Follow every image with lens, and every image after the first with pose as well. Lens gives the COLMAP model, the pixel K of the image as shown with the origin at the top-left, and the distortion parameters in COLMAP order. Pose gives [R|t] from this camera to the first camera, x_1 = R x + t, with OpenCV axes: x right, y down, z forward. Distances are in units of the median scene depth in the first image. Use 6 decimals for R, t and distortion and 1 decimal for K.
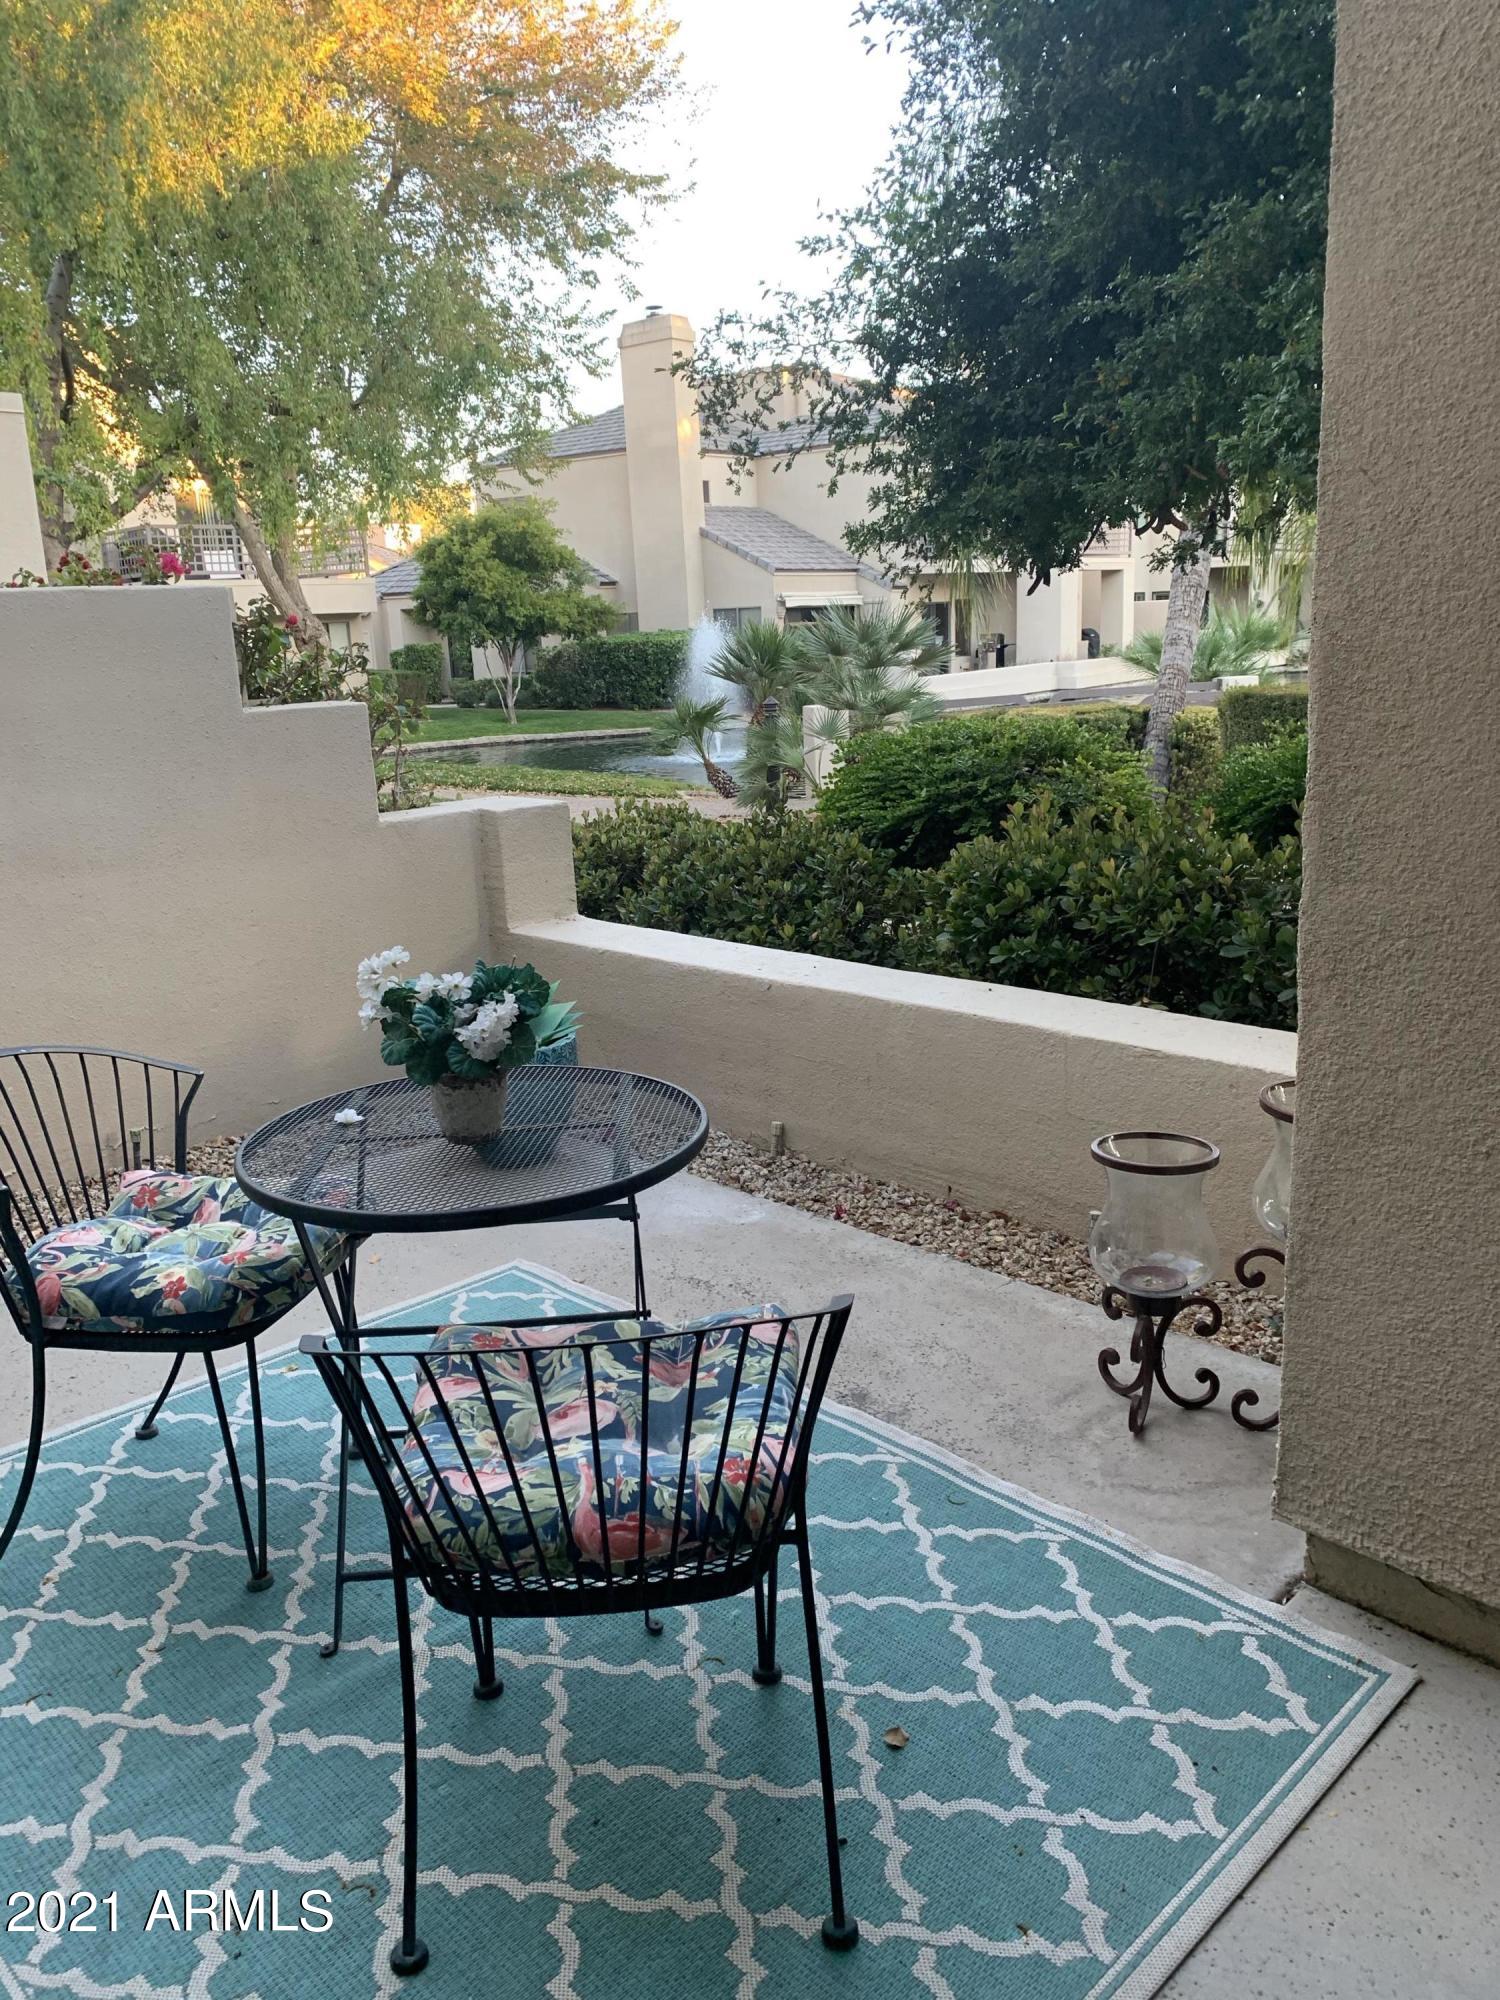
lens RADIAL K [[1538.7, 0, 750.0], [0, 1538.7, 1000.0], [0, 0, 1]] dist [0.014362, -0.035927]
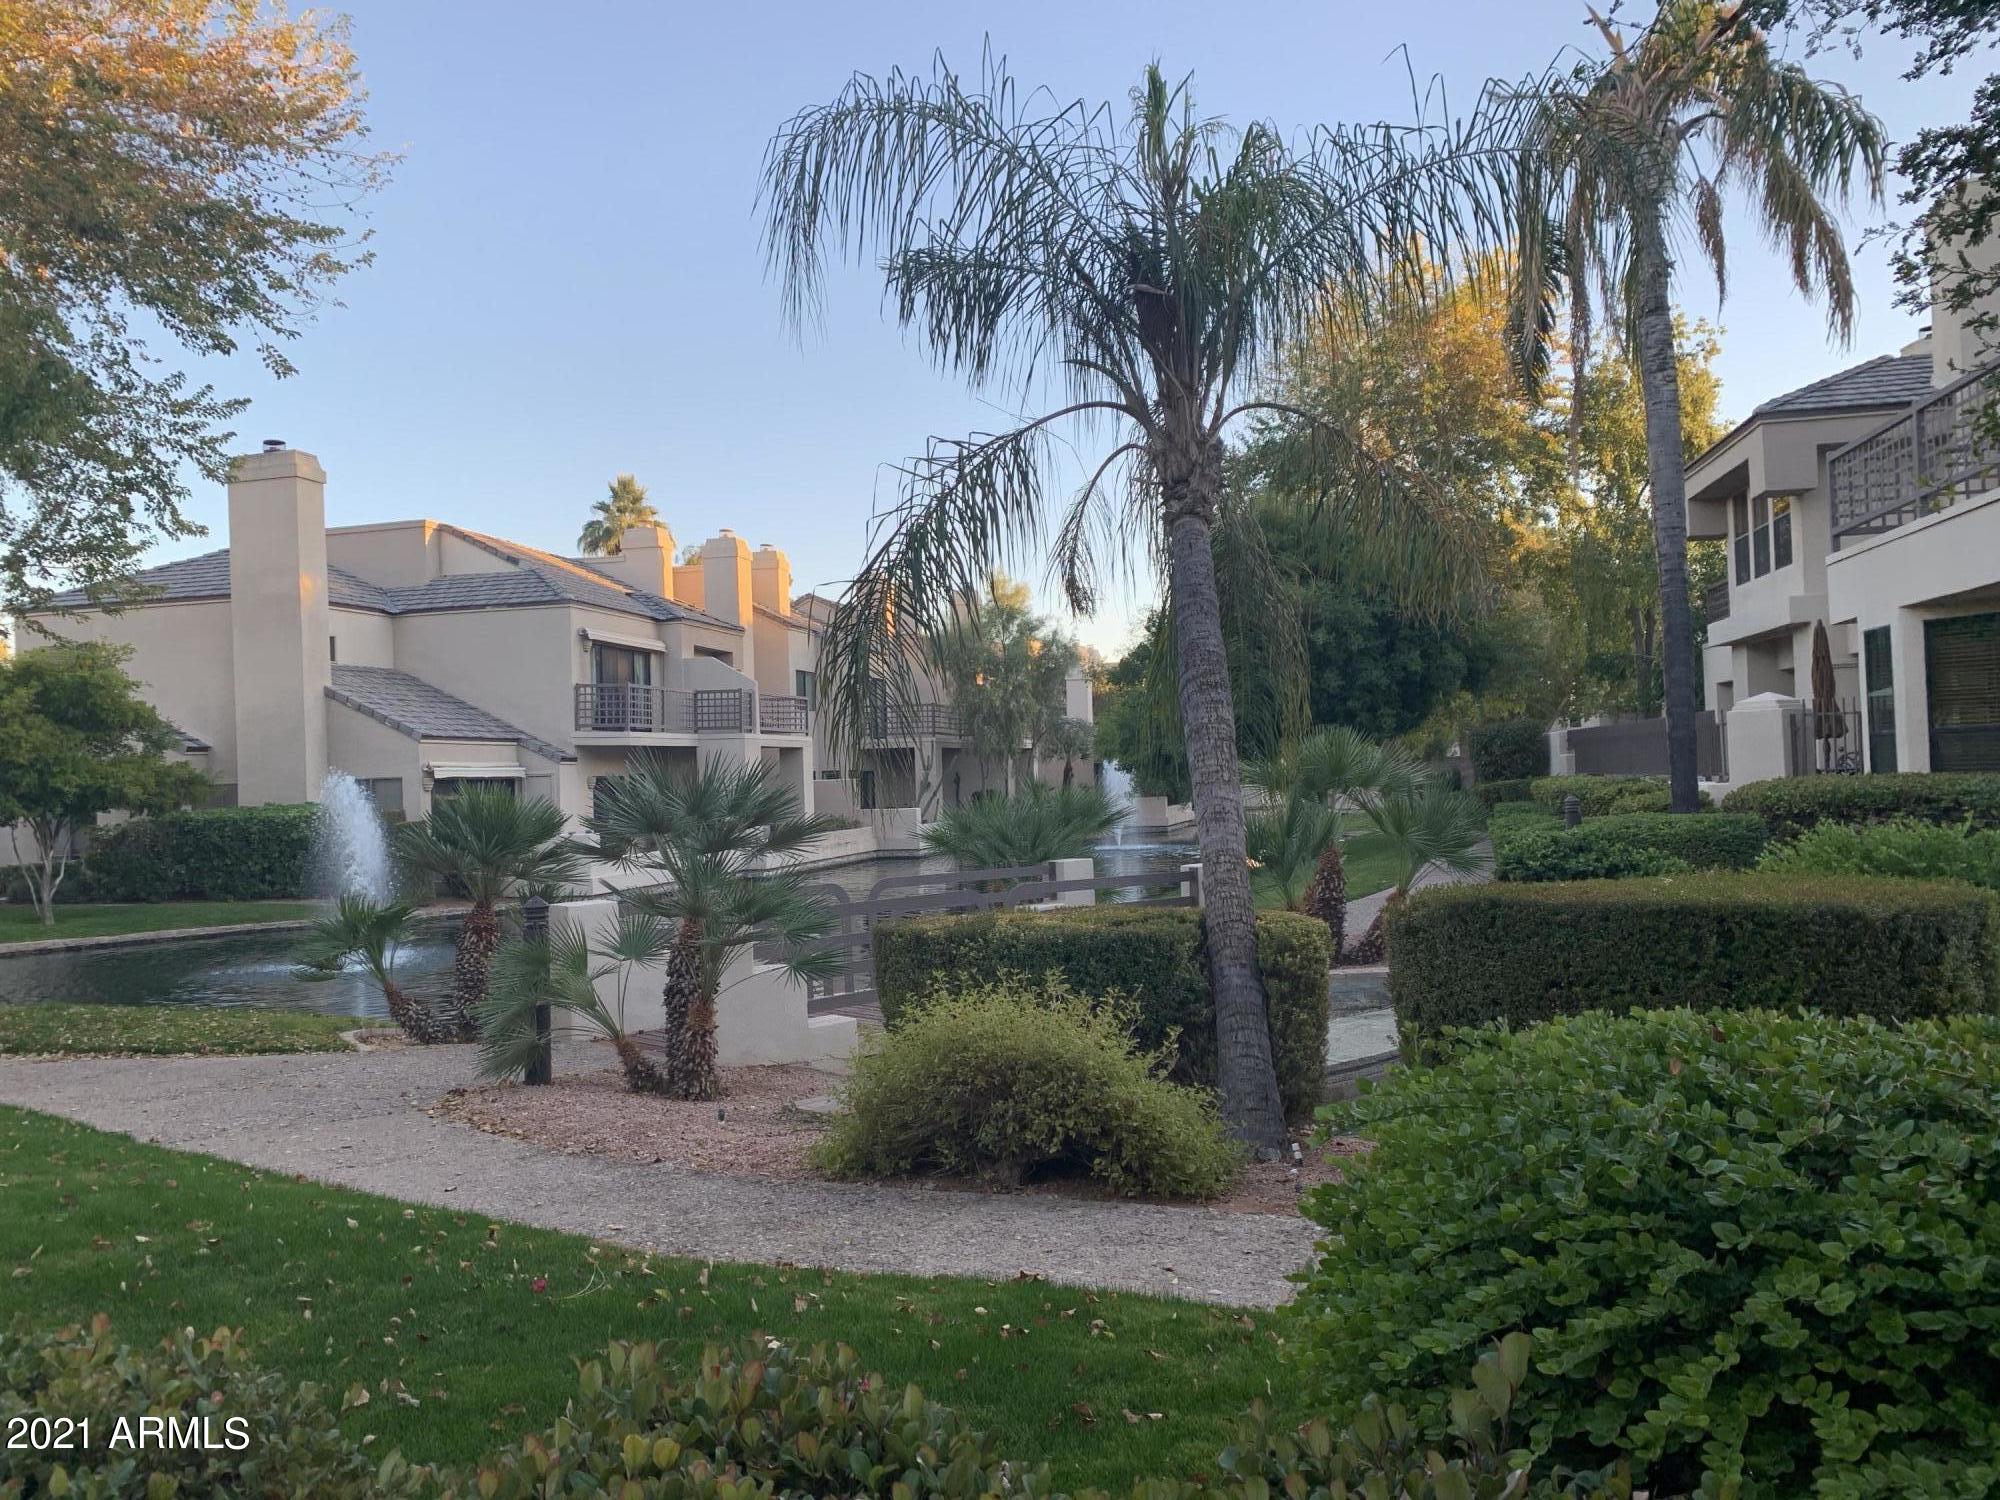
lens RADIAL K [[1514.7, 0, 991.7], [0, 1514.7, 733.5], [0, 0, 1]] dist [-0.001397, 0.026329]
pose [[0.918831, 0.022368, 0.394018, -0.025909], [0.089519, 0.960556, -0.263283, -0.032816], [-0.384365, 0.277185, 0.880586, 0.145399]]
